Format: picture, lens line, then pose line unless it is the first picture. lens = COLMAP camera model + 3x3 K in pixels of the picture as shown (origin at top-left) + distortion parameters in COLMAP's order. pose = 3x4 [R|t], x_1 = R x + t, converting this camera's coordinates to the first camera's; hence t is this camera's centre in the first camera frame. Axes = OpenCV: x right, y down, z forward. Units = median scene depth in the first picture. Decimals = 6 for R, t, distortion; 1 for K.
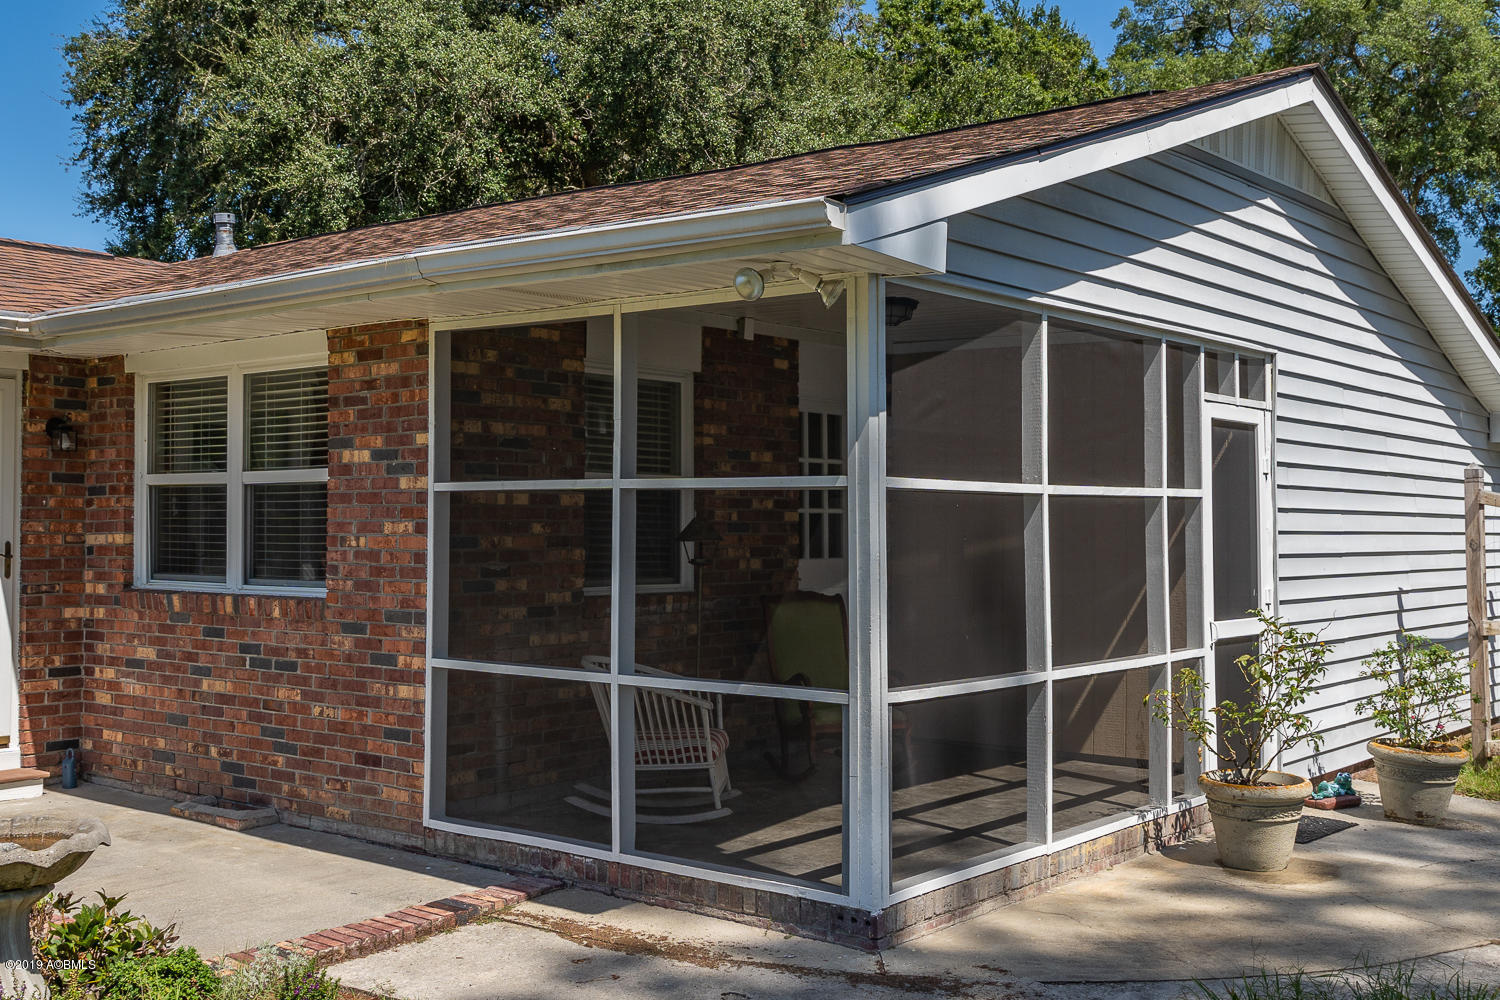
lens RADIAL K [[1584.2, 0, 729.7], [0, 1584.2, 493.0], [0, 0, 1]] dist [-0.007448, 0.046205]
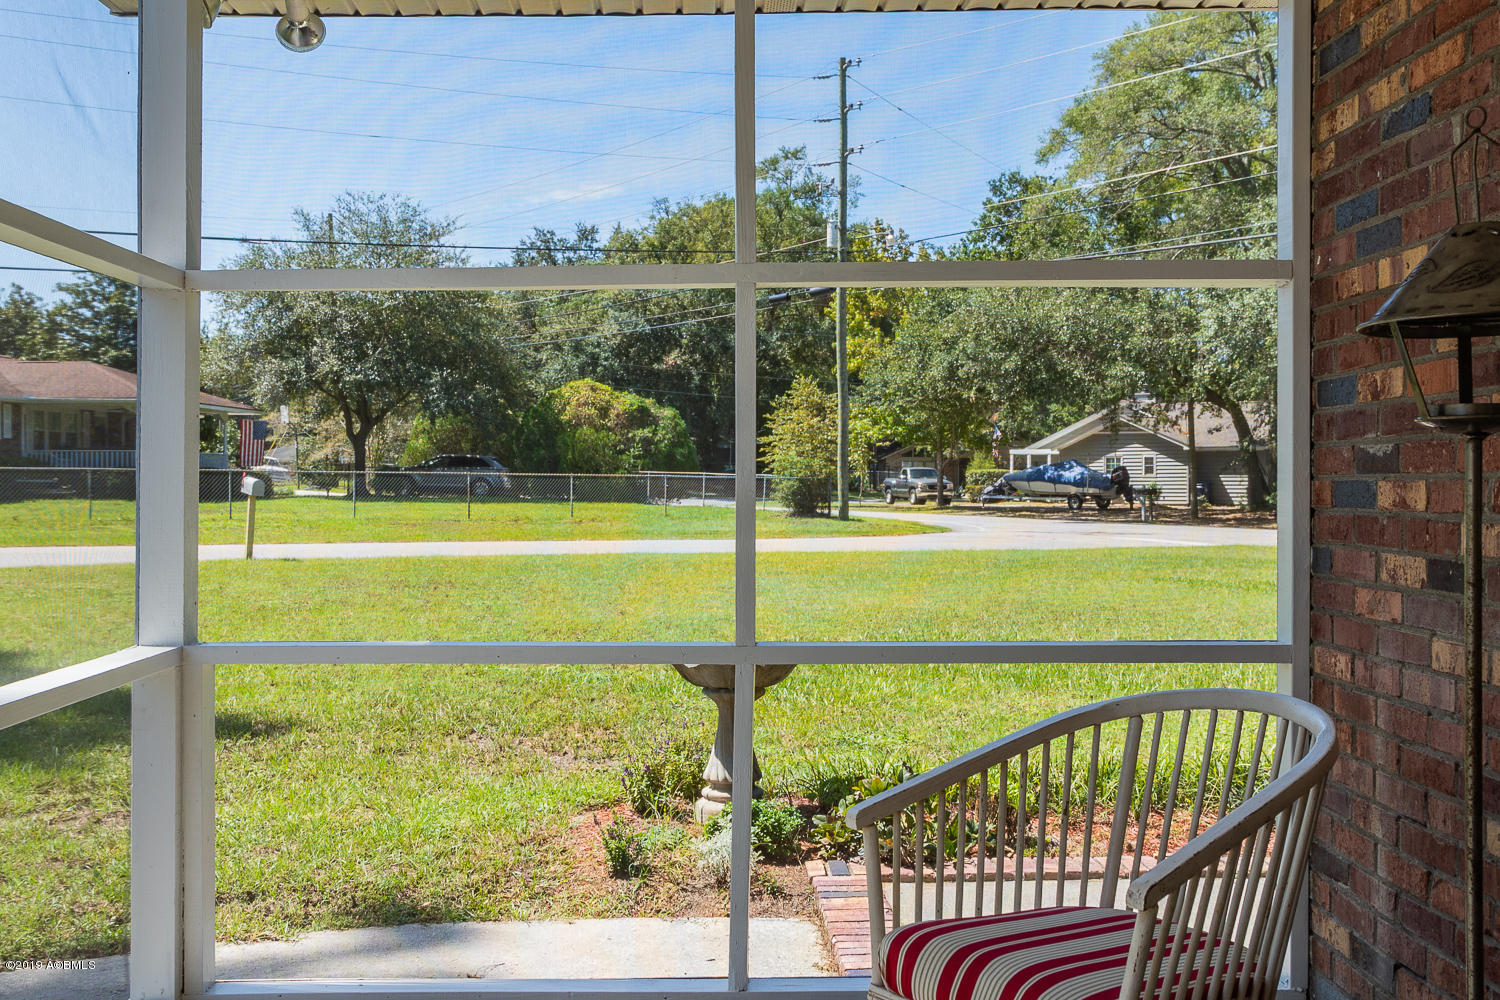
lens RADIAL K [[1584.2, 0, 729.7], [0, 1584.2, 493.0], [0, 0, 1]] dist [-0.007448, 0.046205]
pose [[-0.765520, 0.005484, -0.643388, 0.223487], [0.015902, 0.999819, -0.010399, 0.057341], [0.643215, -0.018192, -0.765469, 1.154522]]
